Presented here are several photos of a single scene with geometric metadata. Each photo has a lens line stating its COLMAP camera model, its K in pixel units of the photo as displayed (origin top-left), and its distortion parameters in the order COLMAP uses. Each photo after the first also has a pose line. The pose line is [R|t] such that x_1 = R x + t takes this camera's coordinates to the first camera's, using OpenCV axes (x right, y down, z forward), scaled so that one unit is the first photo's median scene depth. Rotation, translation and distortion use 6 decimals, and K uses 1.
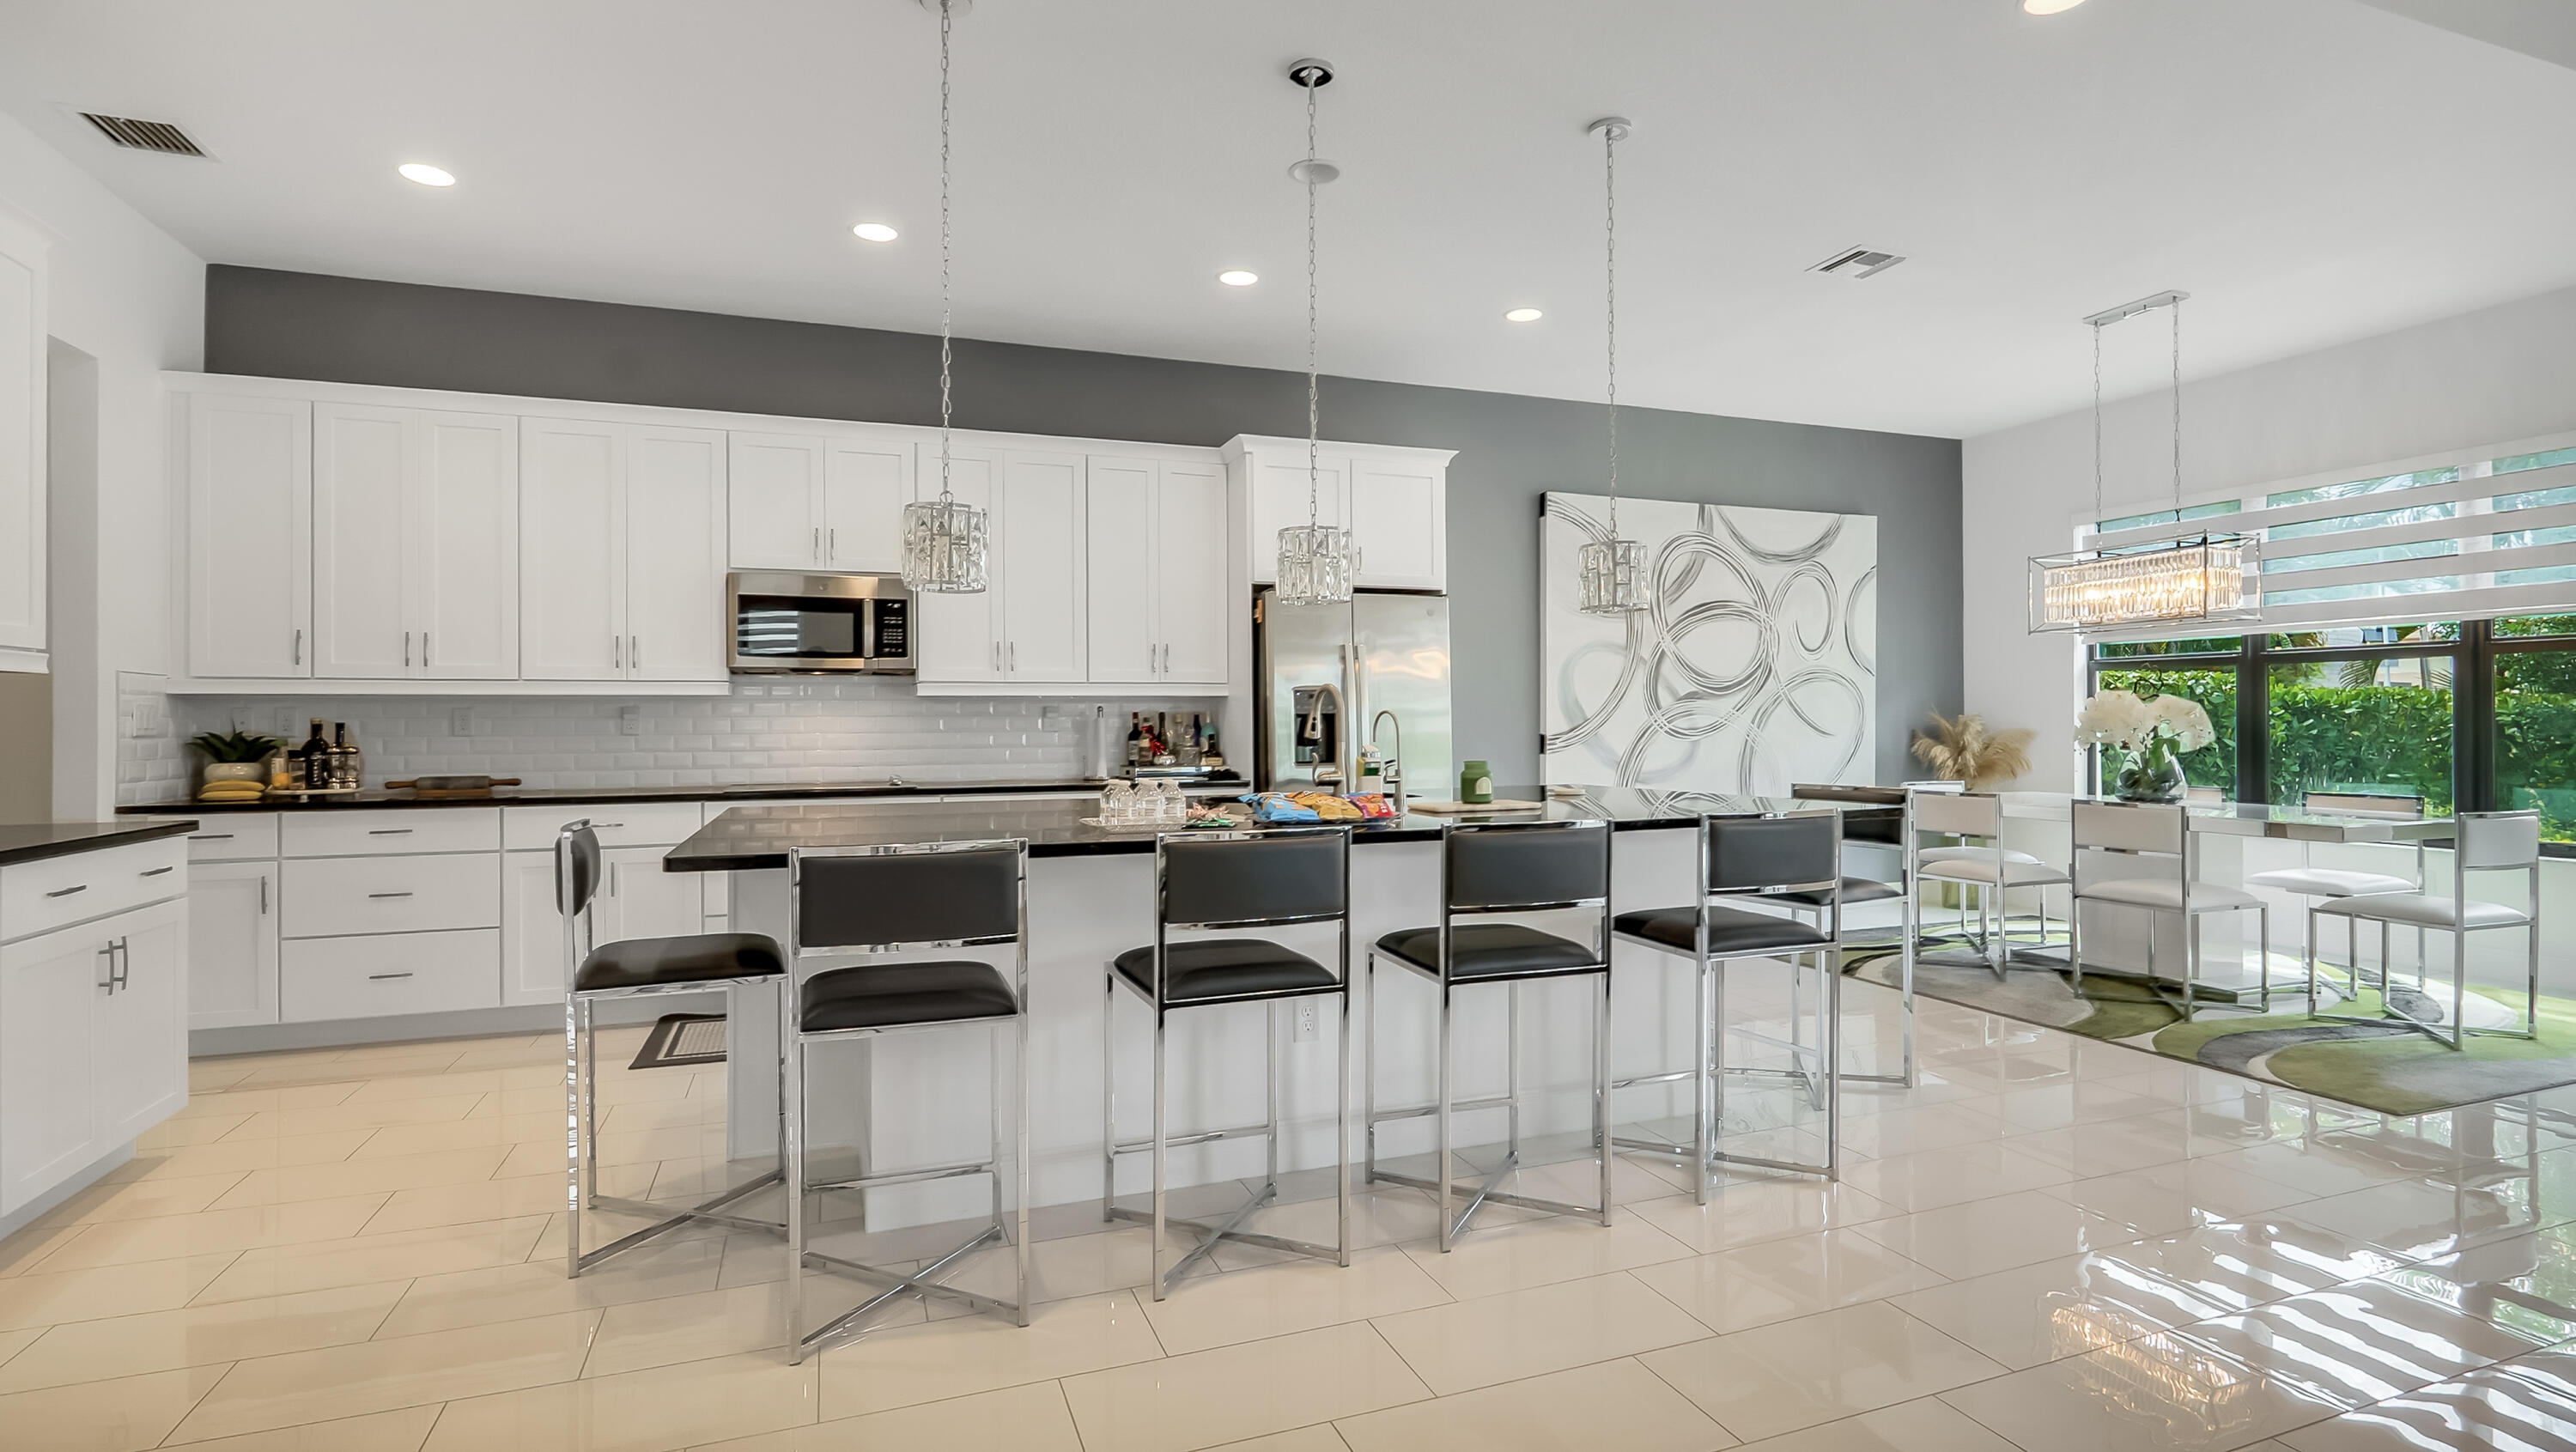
lens RADIAL K [[1235.9, 0, 1310.3], [0, 1235.9, 722.1], [0, 0, 1]] dist [-0.002103, -0.000119]
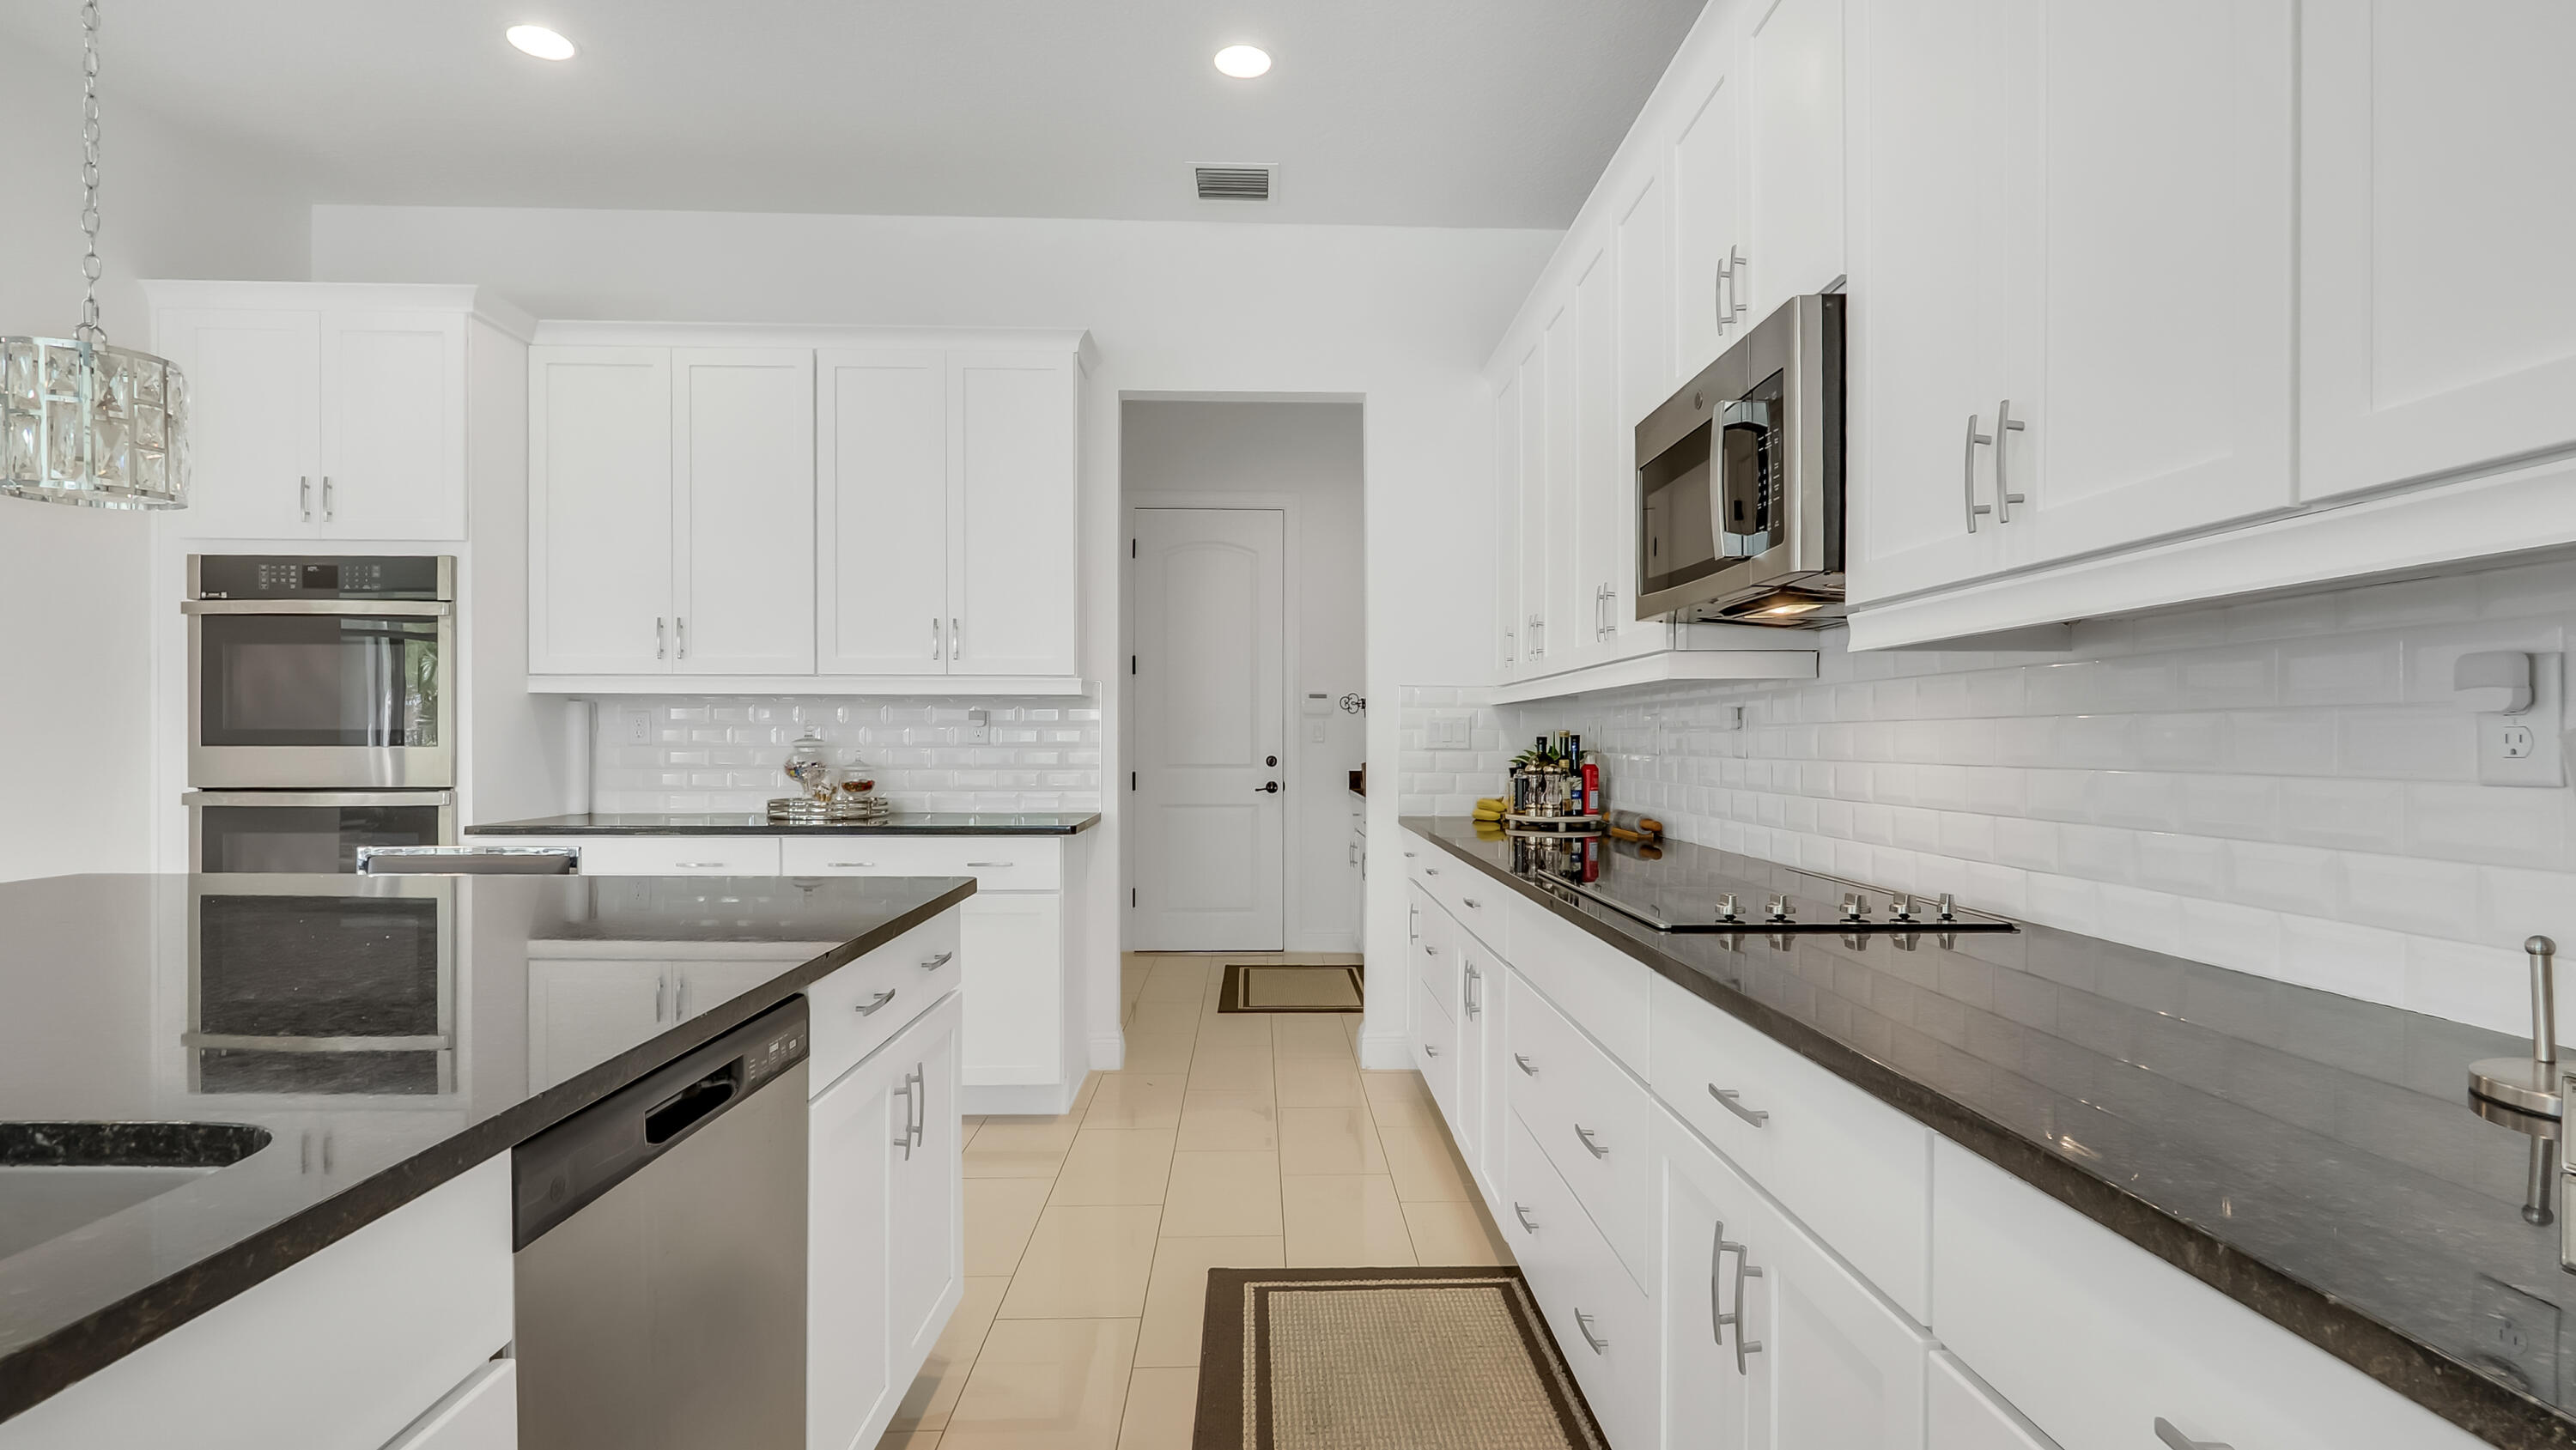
lens RADIAL K [[1235.7, 0, 1297.6], [0, 1235.7, 754.4], [0, 0, 1]] dist [-0.002103, -0.000119]
pose [[-0.337997, 0.017121, -0.940991, 0.026404], [0.006763, 0.999853, 0.015763, -0.000620], [0.941123, -0.001036, -0.338063, 0.778982]]
